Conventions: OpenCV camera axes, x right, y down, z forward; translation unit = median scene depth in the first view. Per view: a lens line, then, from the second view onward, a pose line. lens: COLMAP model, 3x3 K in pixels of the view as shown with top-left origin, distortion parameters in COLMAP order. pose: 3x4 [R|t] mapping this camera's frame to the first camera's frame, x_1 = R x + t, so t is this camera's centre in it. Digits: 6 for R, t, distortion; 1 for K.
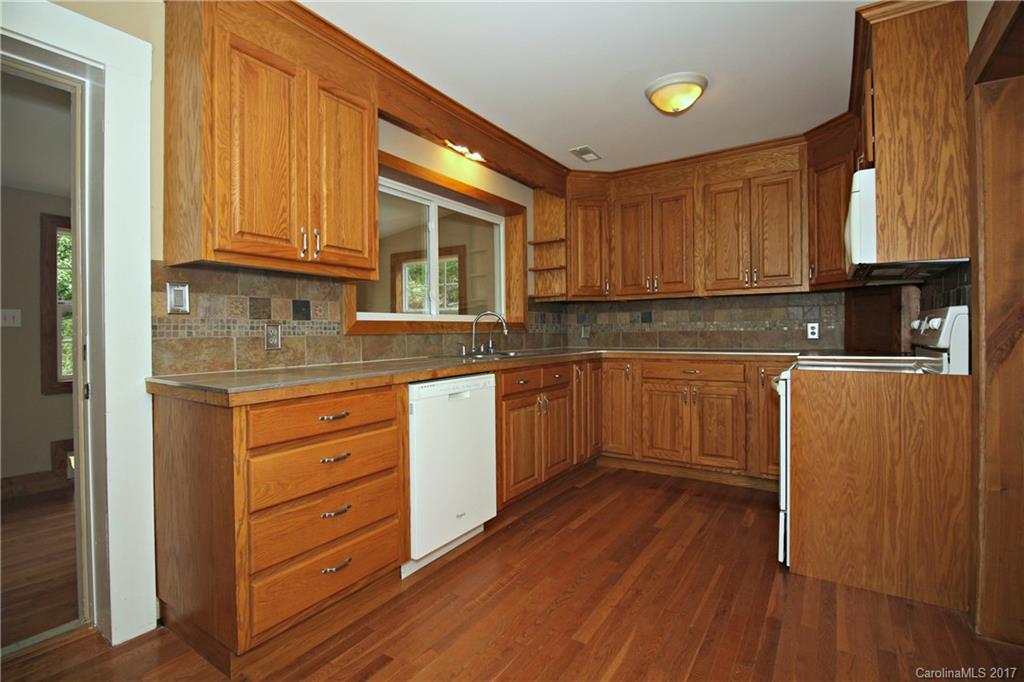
lens RADIAL K [[482.9, 0, 489.2], [0, 482.9, 335.7], [0, 0, 1]] dist [-0.016119, -0.000461]
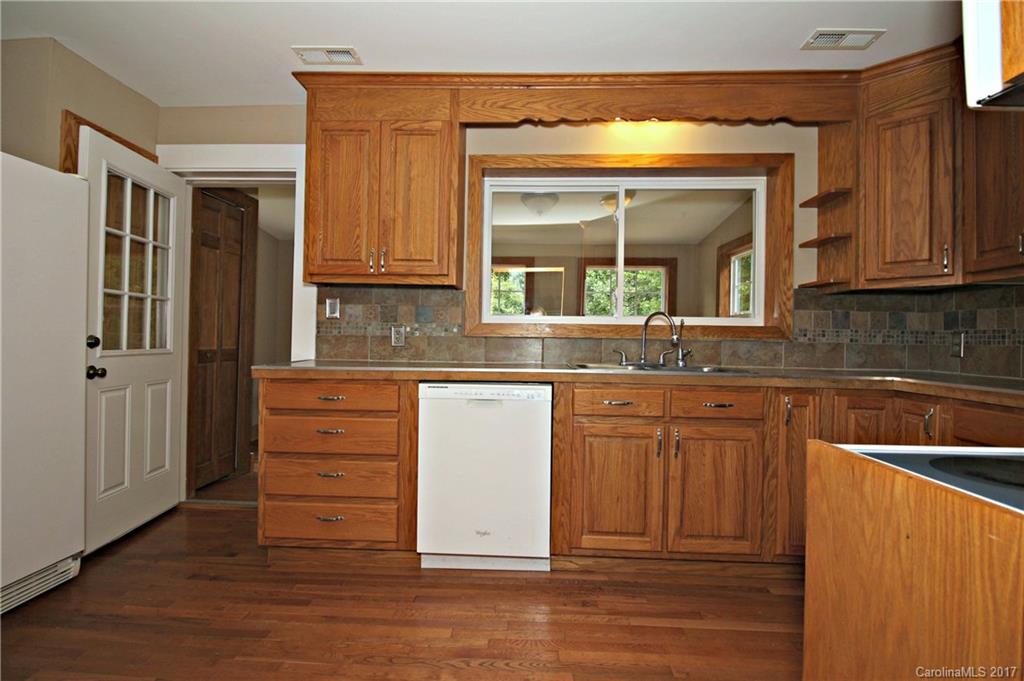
lens RADIAL K [[482.9, 0, 489.2], [0, 482.9, 335.2], [0, 0, 1]] dist [-0.016119, -0.000461]
pose [[0.528673, 0.013902, -0.848712, 0.729251], [-0.028290, 0.999599, -0.001249, -0.004937], [0.848354, 0.024670, 0.528854, 0.518697]]
